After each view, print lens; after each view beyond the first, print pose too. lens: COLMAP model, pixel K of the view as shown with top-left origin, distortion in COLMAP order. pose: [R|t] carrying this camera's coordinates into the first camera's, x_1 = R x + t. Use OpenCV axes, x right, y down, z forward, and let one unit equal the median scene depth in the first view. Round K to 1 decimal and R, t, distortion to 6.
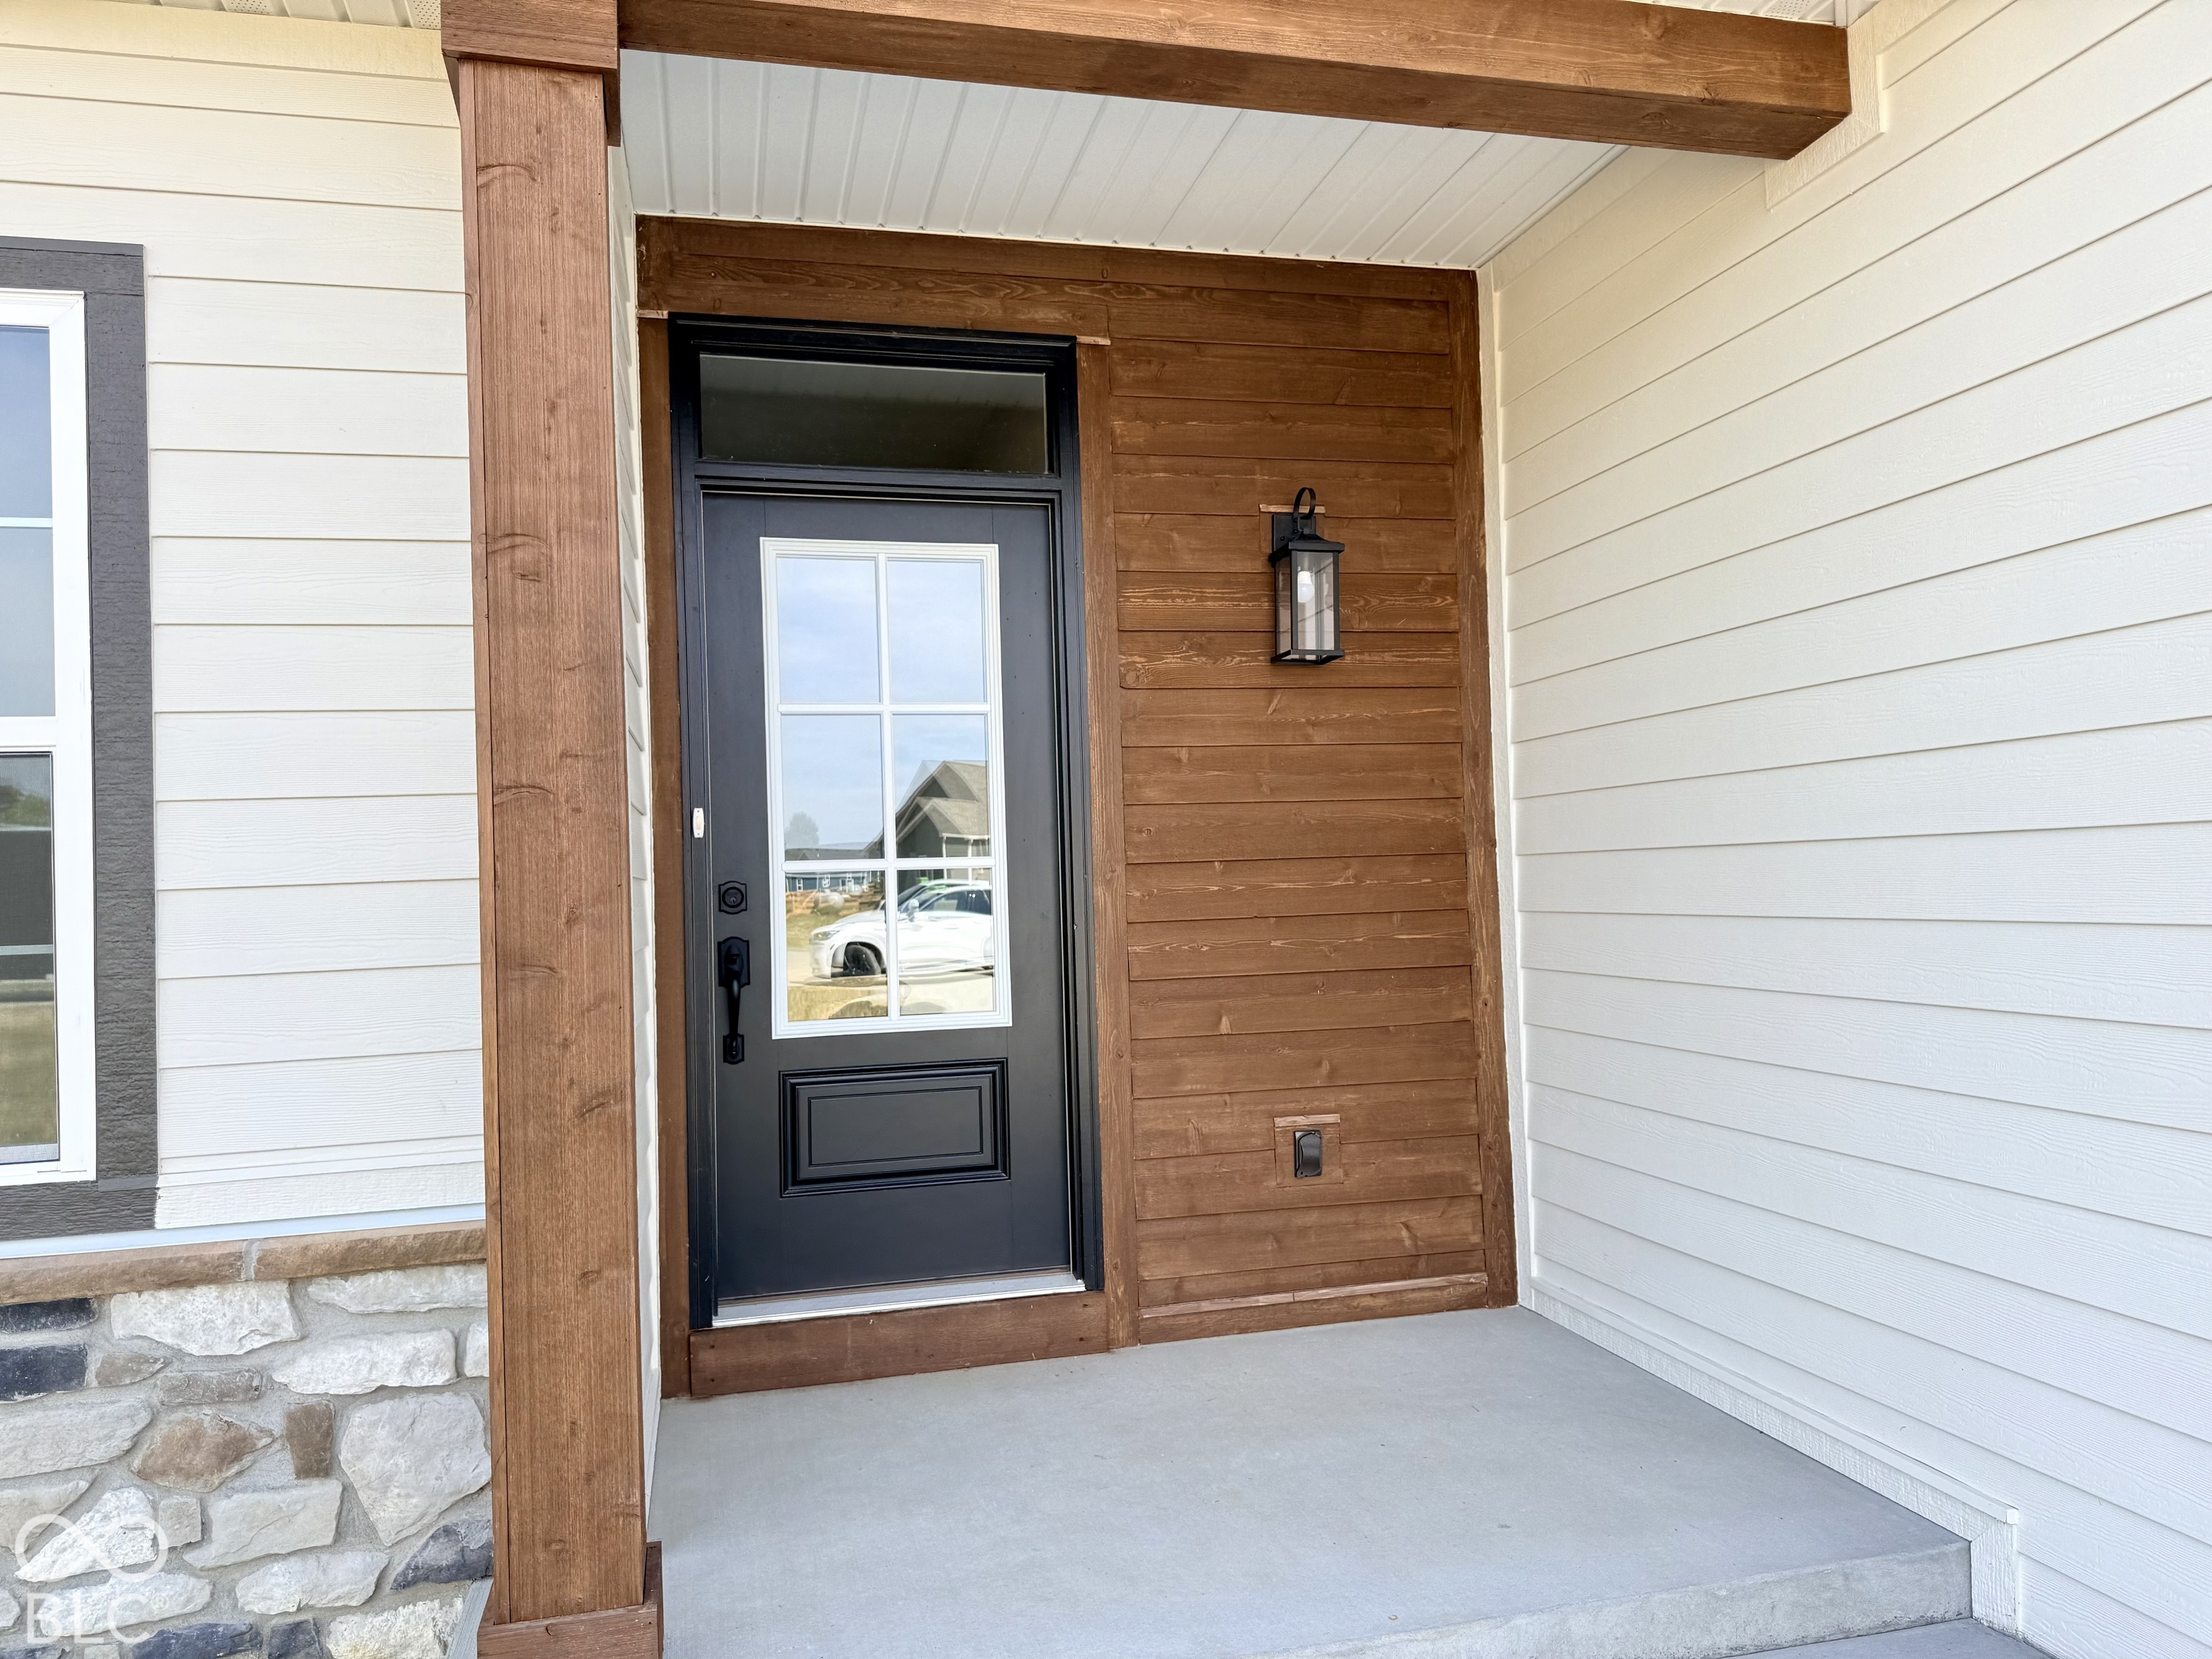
lens RADIAL K [[1593.7, 0, 1103.5], [0, 1593.7, 816.2], [0, 0, 1]] dist [0.145200, -0.169587]
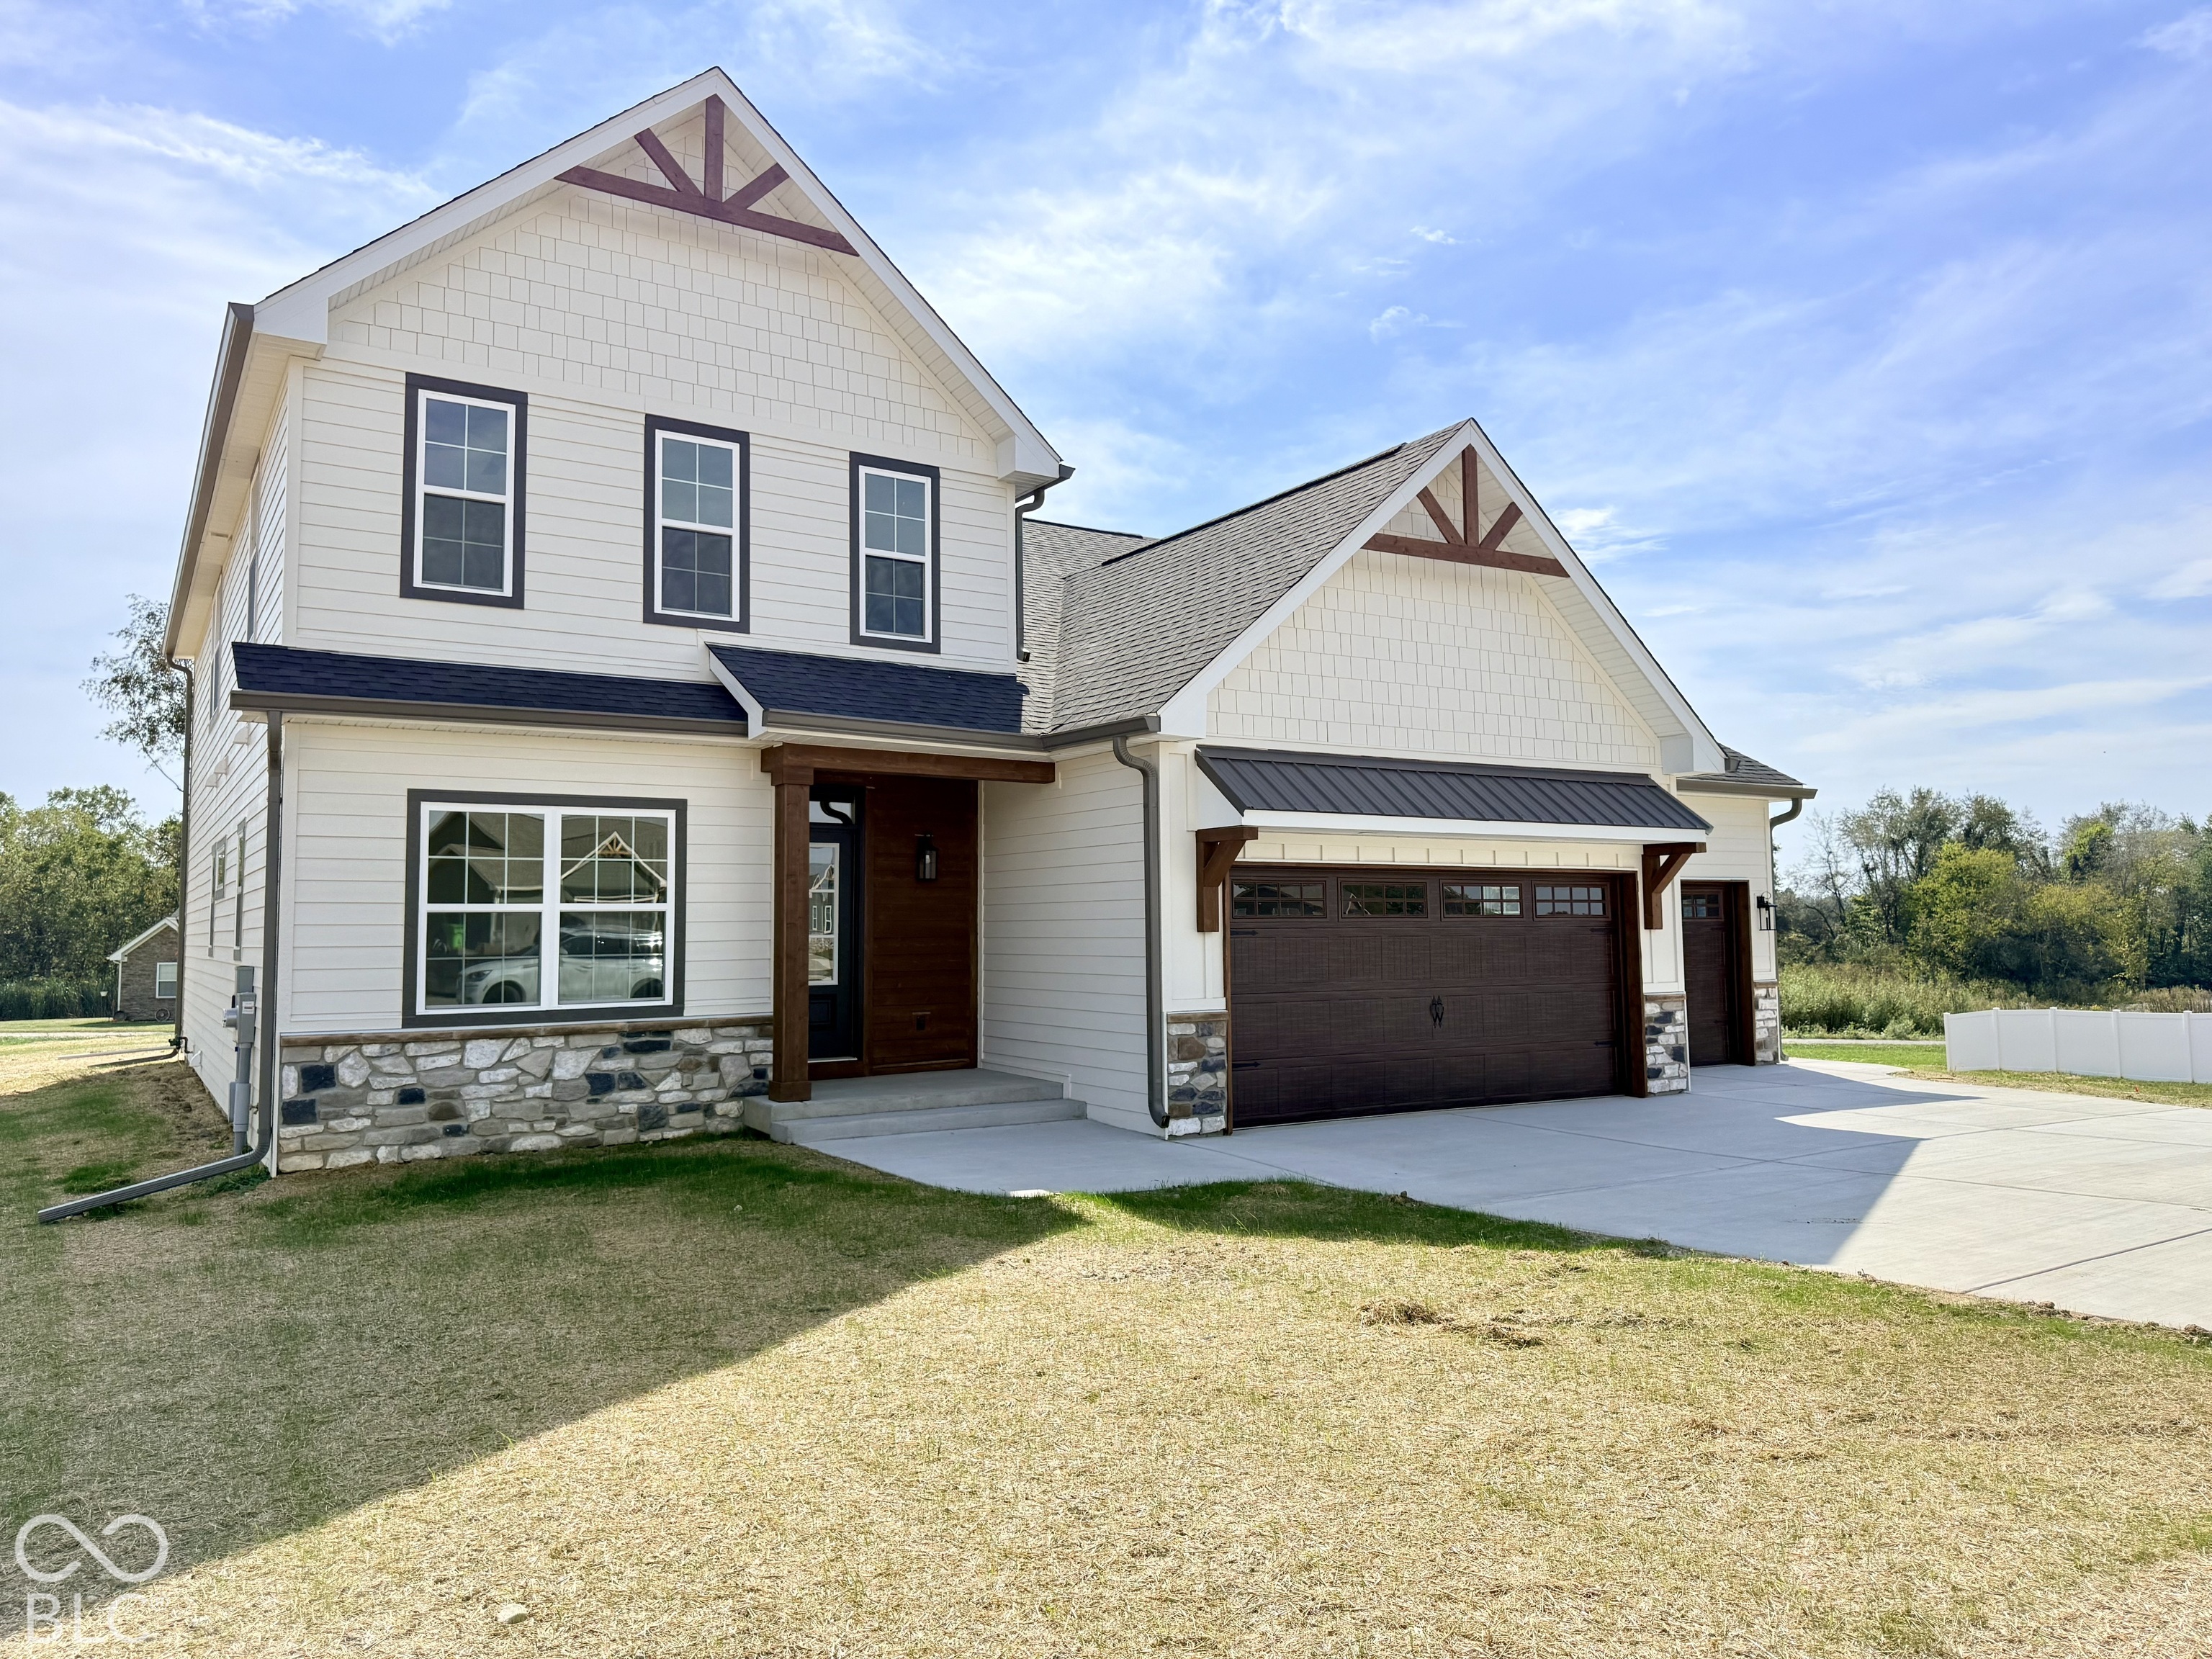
lens RADIAL K [[1593.7, 0, 1103.5], [0, 1593.7, 816.2], [0, 0, 1]] dist [0.145200, -0.169587]
pose [[0.952254, 0.046369, 0.301764, -0.827245], [-0.035847, 0.998544, -0.040316, -0.161817], [-0.303194, 0.027573, 0.952530, -3.571586]]
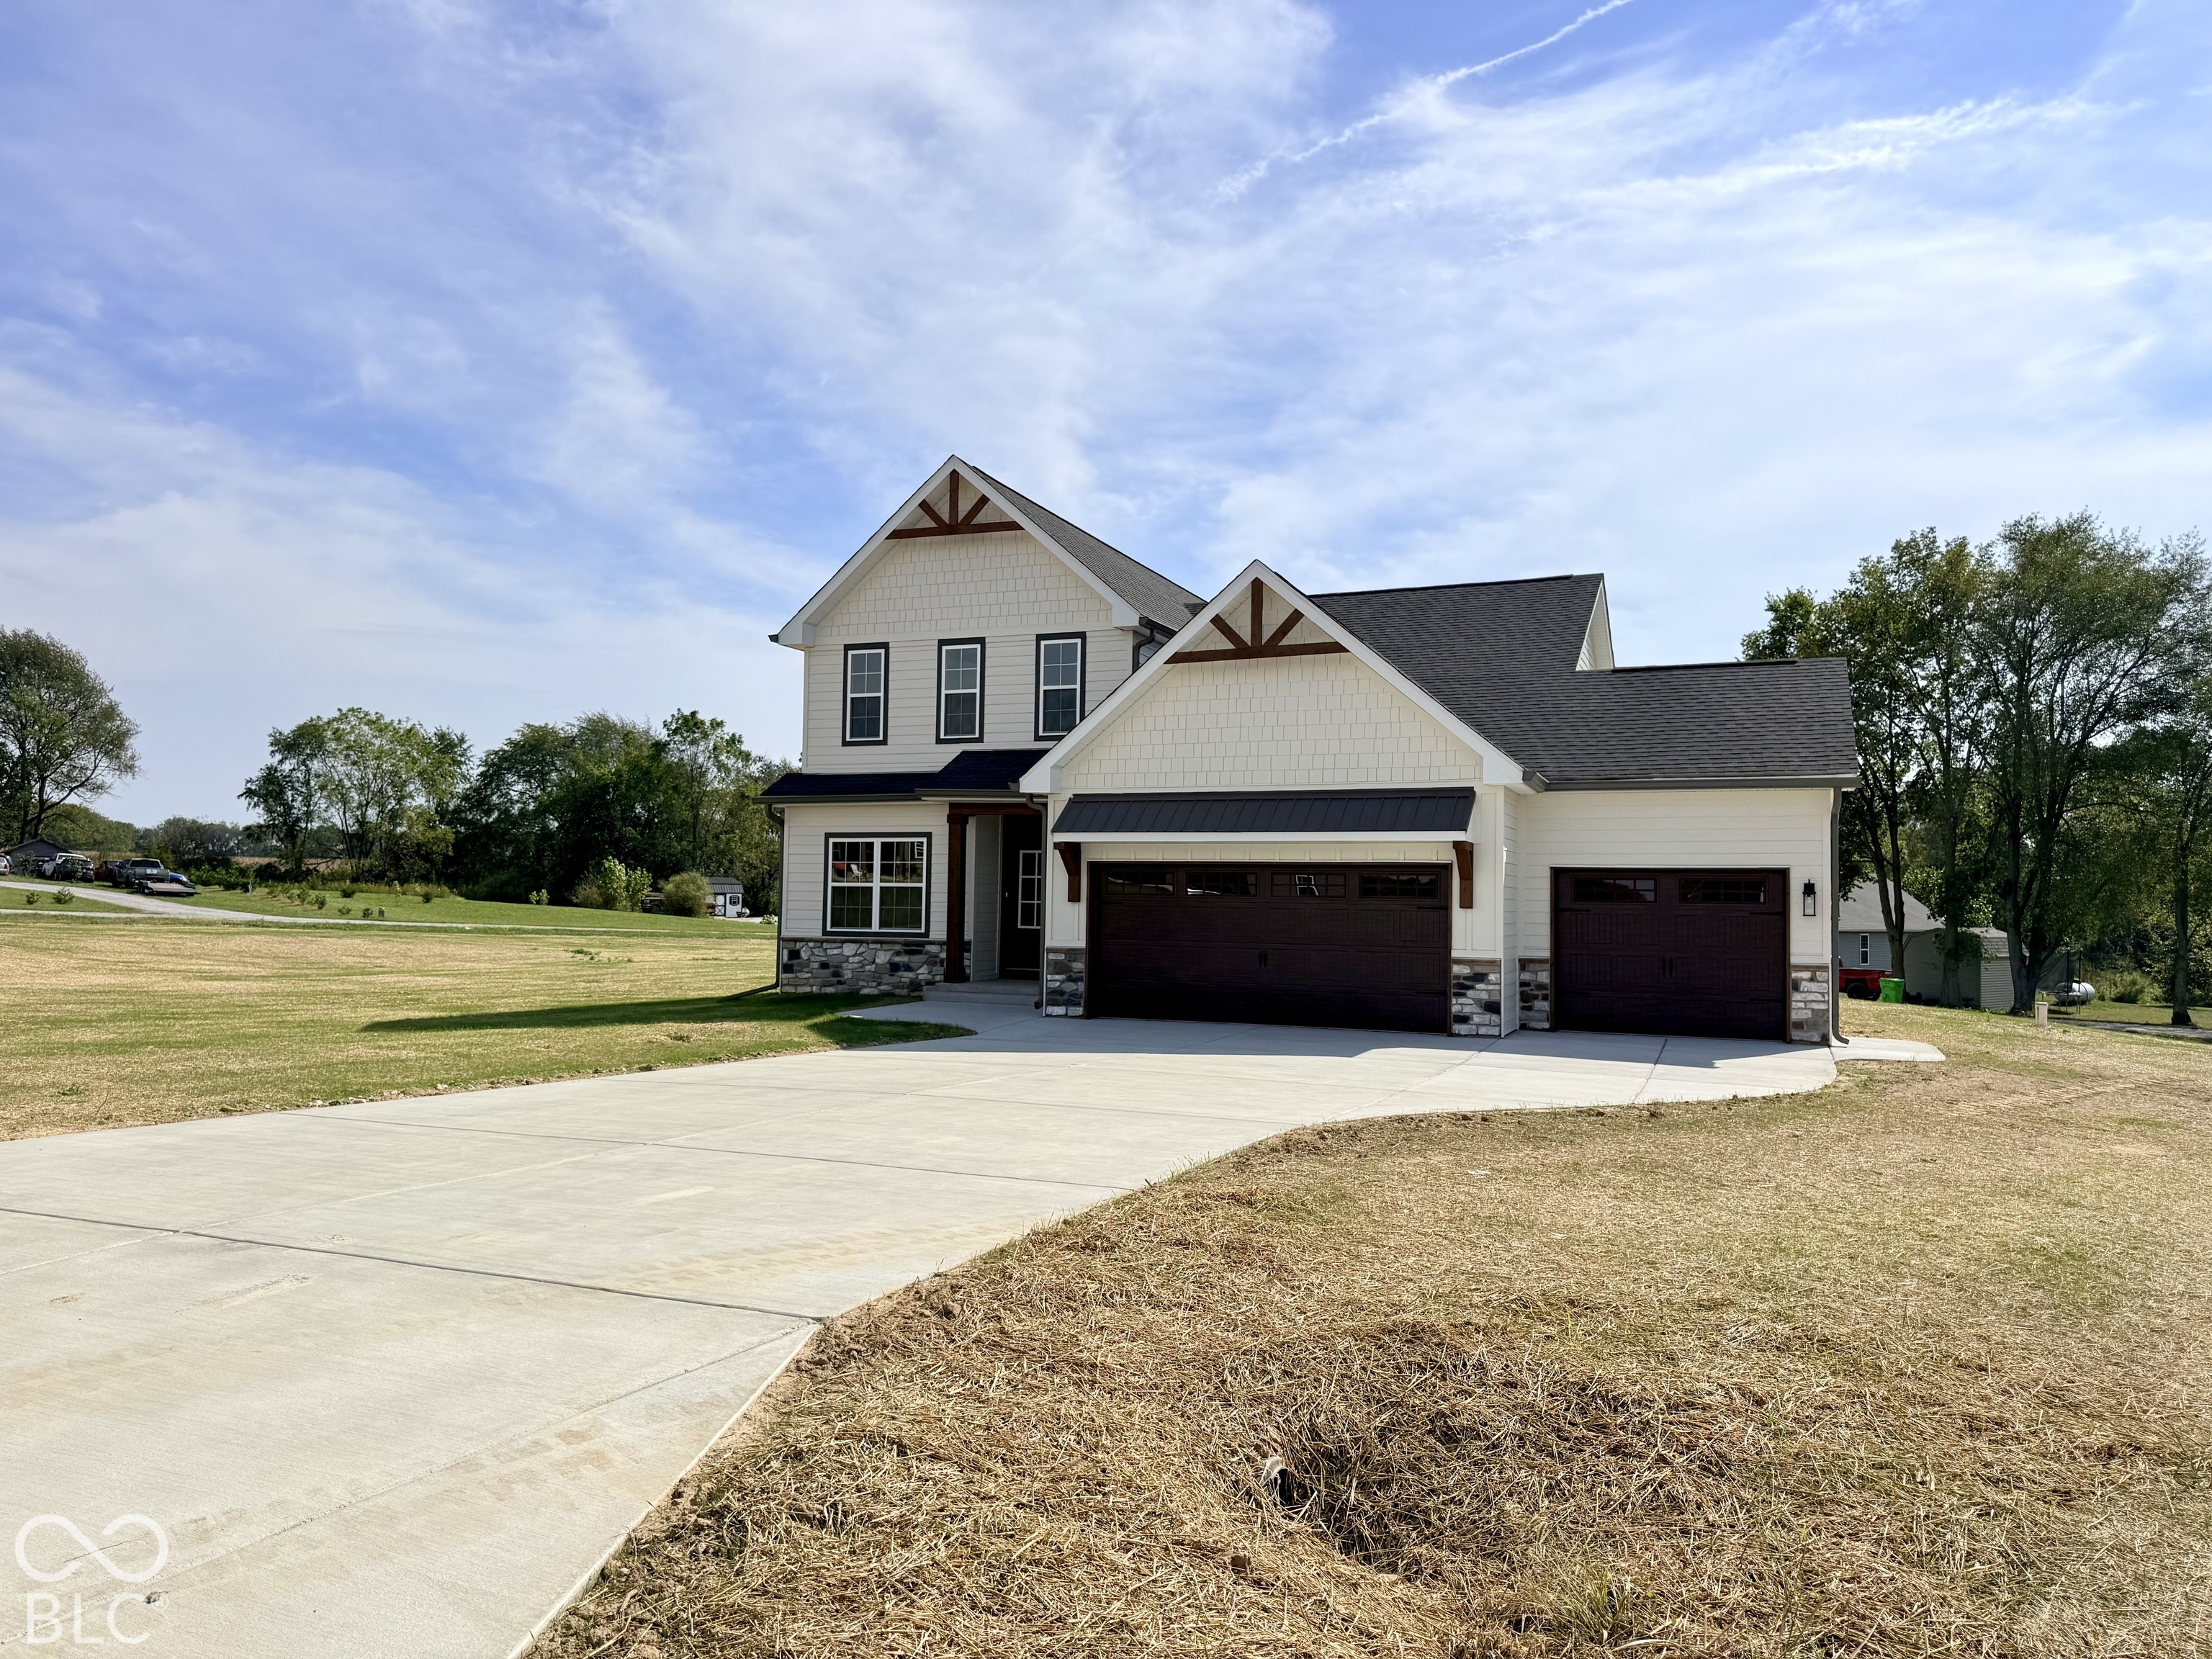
lens RADIAL K [[1531.1, 0, 1106.0], [0, 1531.1, 829.5], [0, 0, 1]] dist [0.278246, -0.288966]
pose [[0.788260, 0.014984, -0.615160, 5.487346], [-0.010130, 0.999884, 0.011374, -0.467483], [0.615259, -0.002734, 0.788320, -5.185627]]
